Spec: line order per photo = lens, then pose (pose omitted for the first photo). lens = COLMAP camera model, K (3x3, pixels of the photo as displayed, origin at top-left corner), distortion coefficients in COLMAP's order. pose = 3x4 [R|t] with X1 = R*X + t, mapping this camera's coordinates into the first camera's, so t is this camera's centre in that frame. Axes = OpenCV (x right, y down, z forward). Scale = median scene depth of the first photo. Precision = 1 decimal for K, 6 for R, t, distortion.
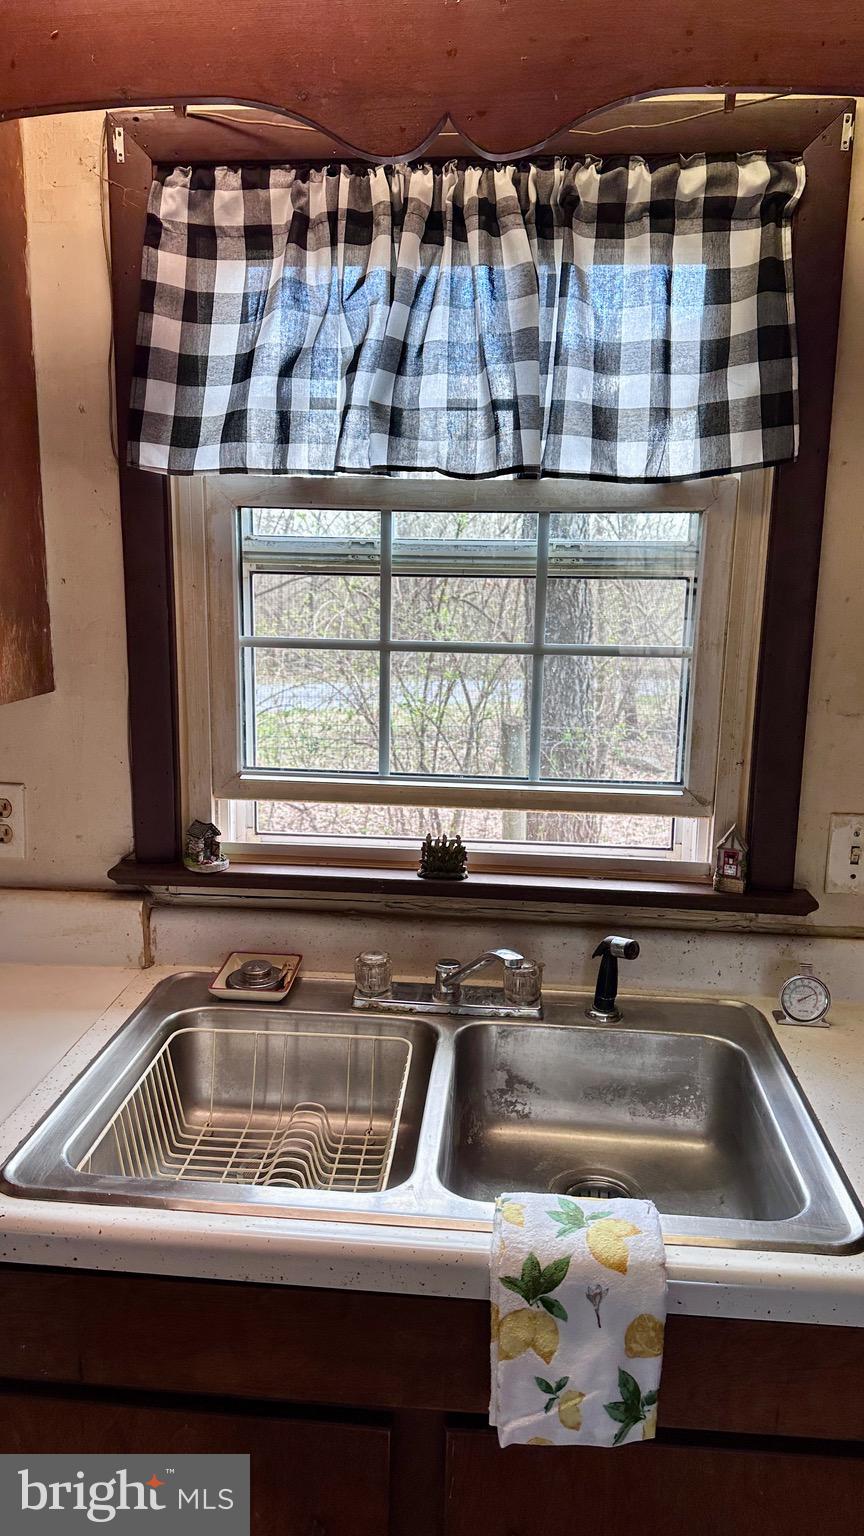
lens RADIAL K [[1076.4, 0, 425.0], [0, 1076.4, 774.4], [0, 0, 1]] dist [0.101910, -0.171759]
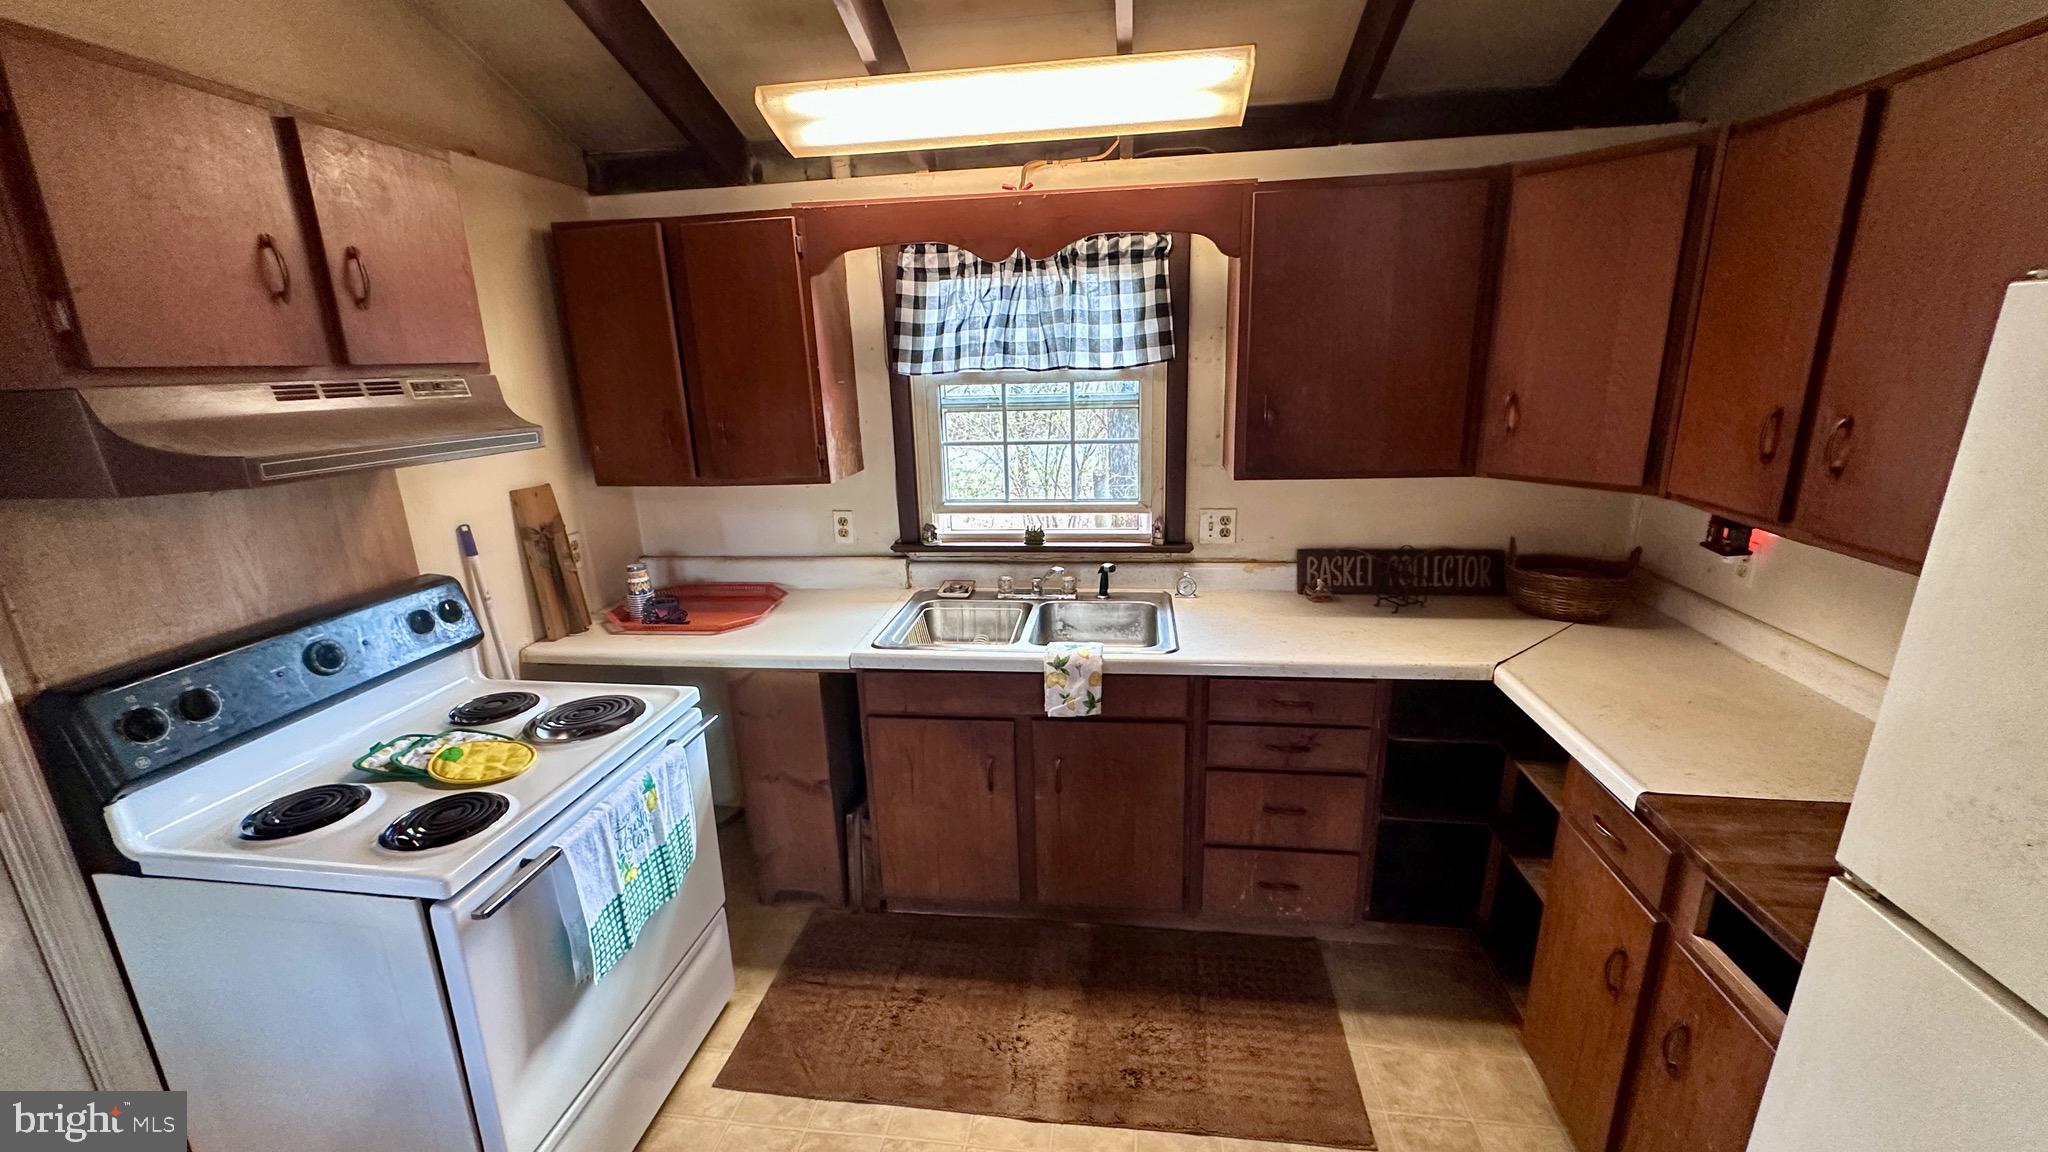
lens RADIAL K [[811.5, 0, 1024.0], [0, 811.5, 576.0], [0, 0, 1]] dist [-0.000661, -0.000562]
pose [[0.998321, -0.035192, -0.046003, 0.076313], [0.038482, 0.996611, 0.072704, 0.039759], [0.043288, -0.074352, 0.996292, -0.783794]]
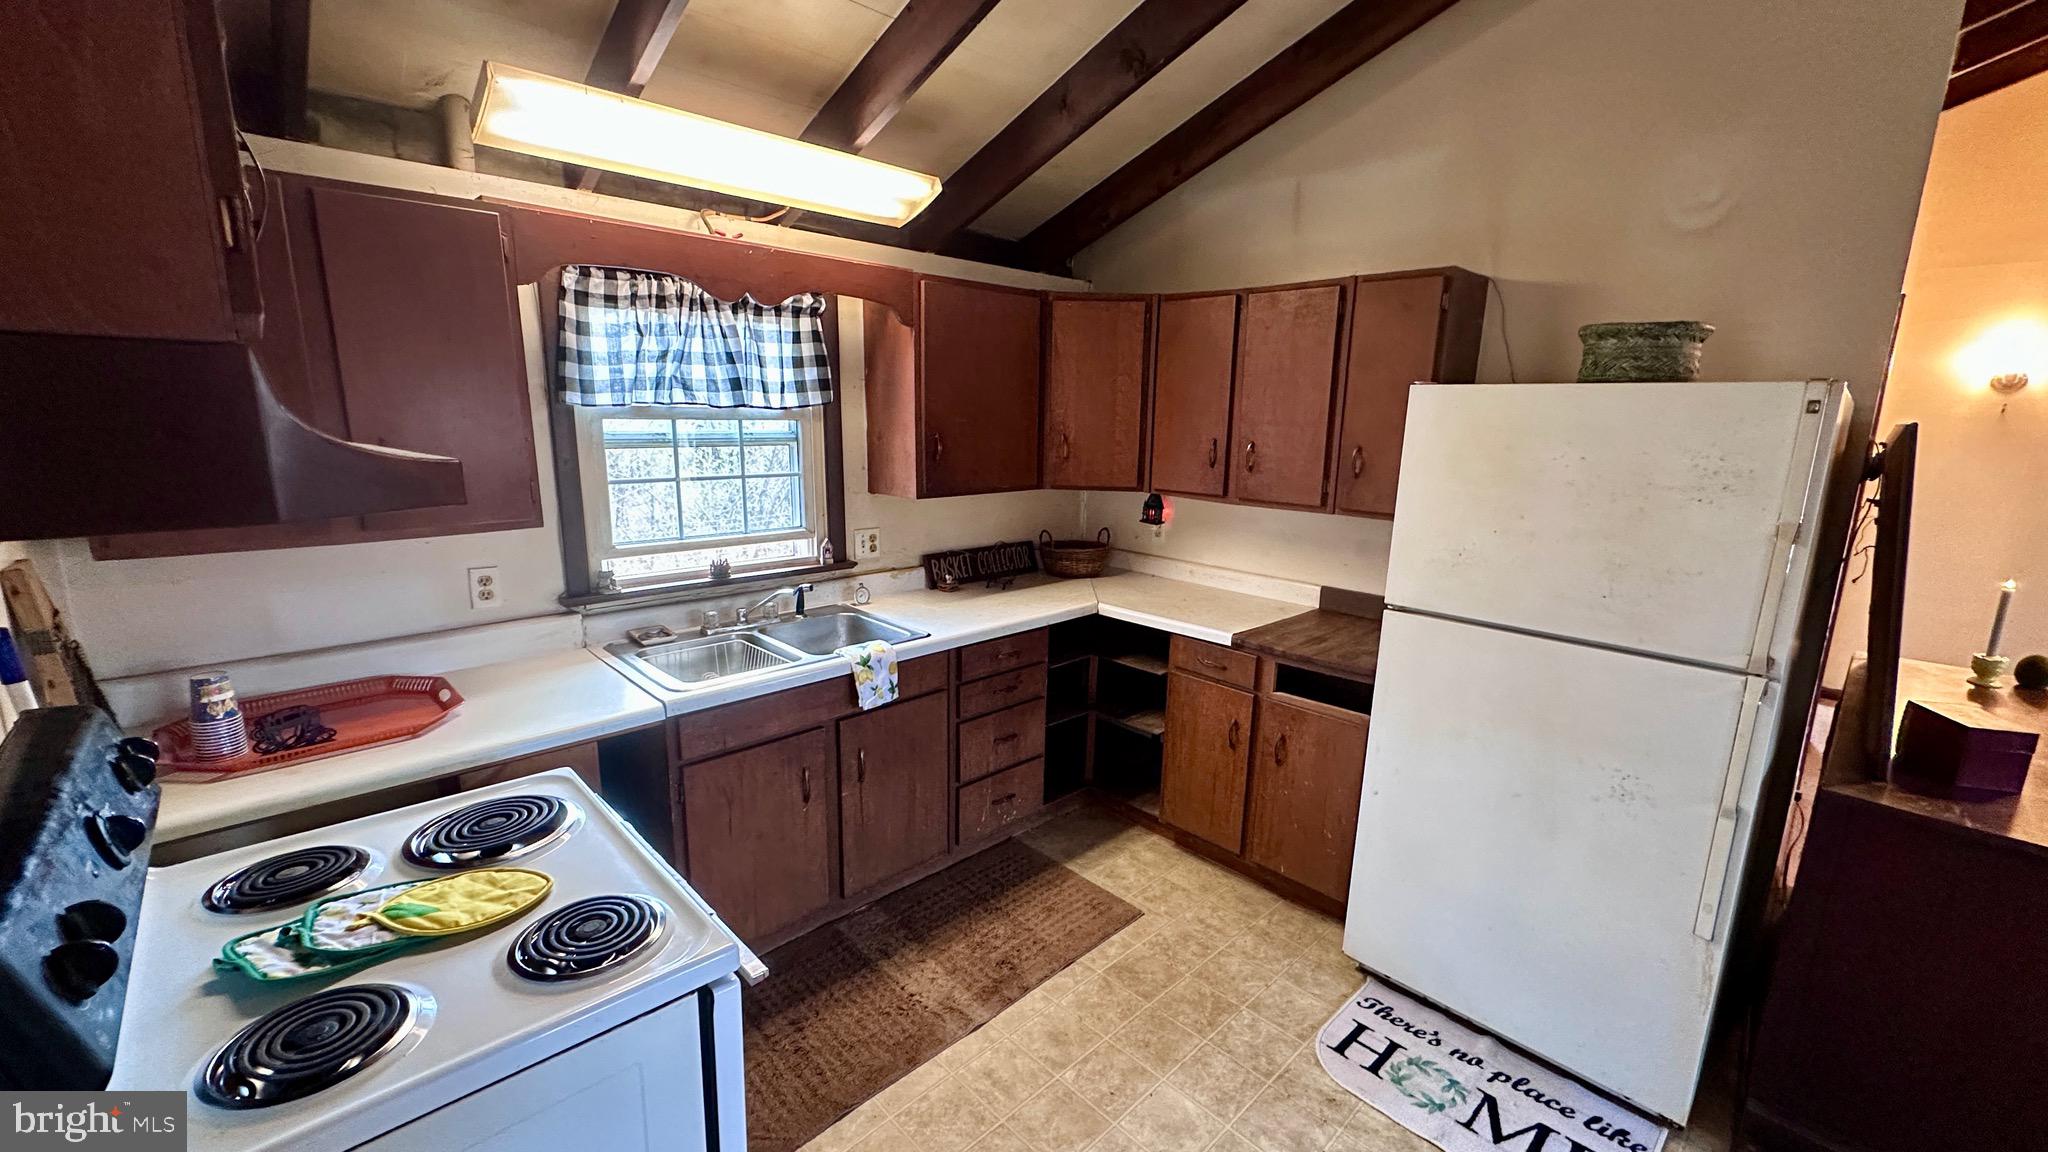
lens RADIAL K [[811.5, 0, 1024.0], [0, 811.5, 576.0], [0, 0, 1]] dist [-0.000661, -0.000562]
pose [[0.647678, -0.156578, 0.745652, -0.924443], [0.140461, 0.986419, 0.085131, 0.037481], [-0.748855, 0.049597, 0.660875, -0.685173]]
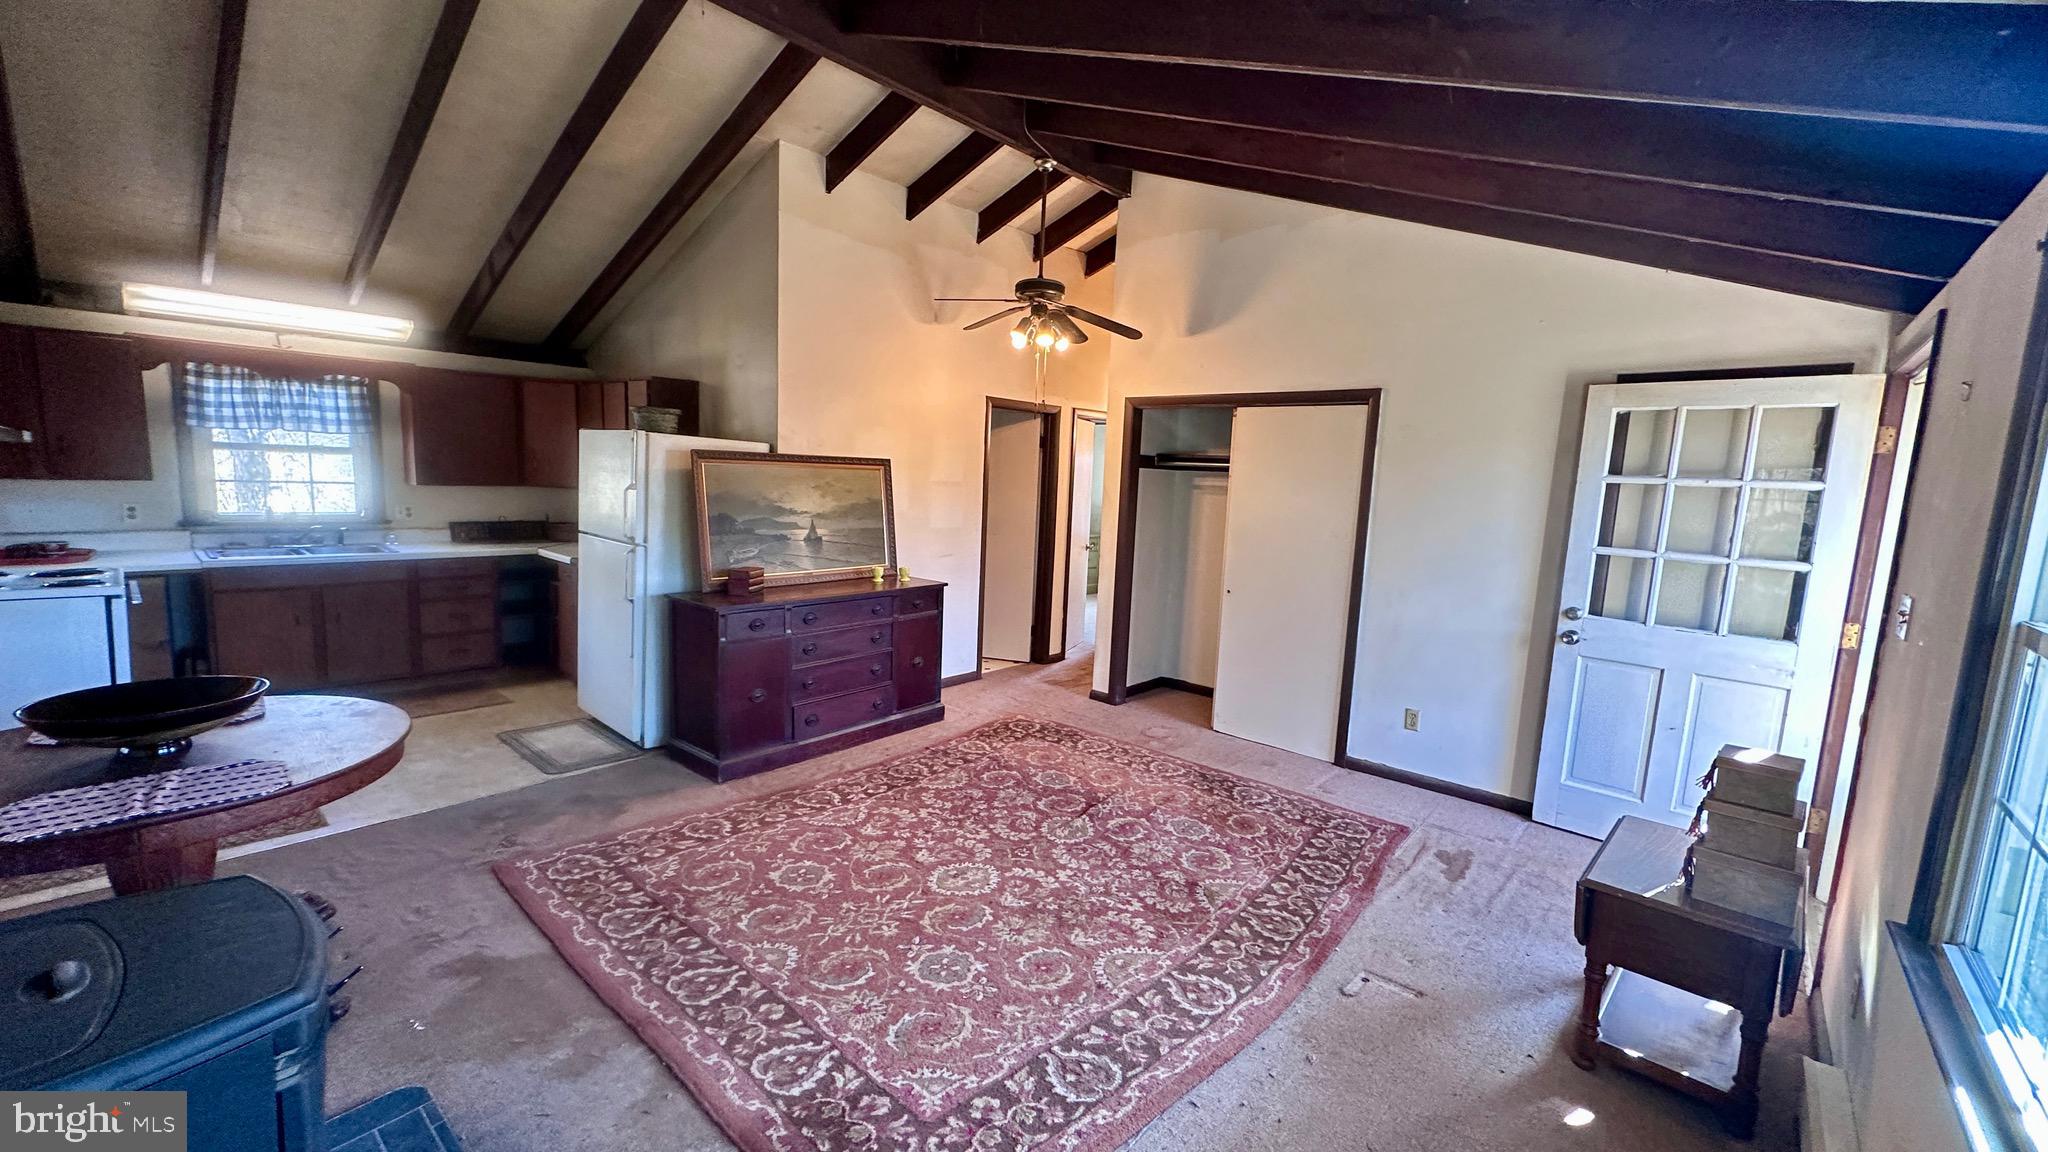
lens RADIAL K [[811.5, 0, 1024.0], [0, 811.5, 576.0], [0, 0, 1]] dist [-0.000661, -0.000562]
pose [[0.585483, -0.090685, 0.805597, -0.966580], [0.113783, 0.993080, 0.029096, 0.597627], [-0.802660, 0.074628, 0.591749, -3.531830]]
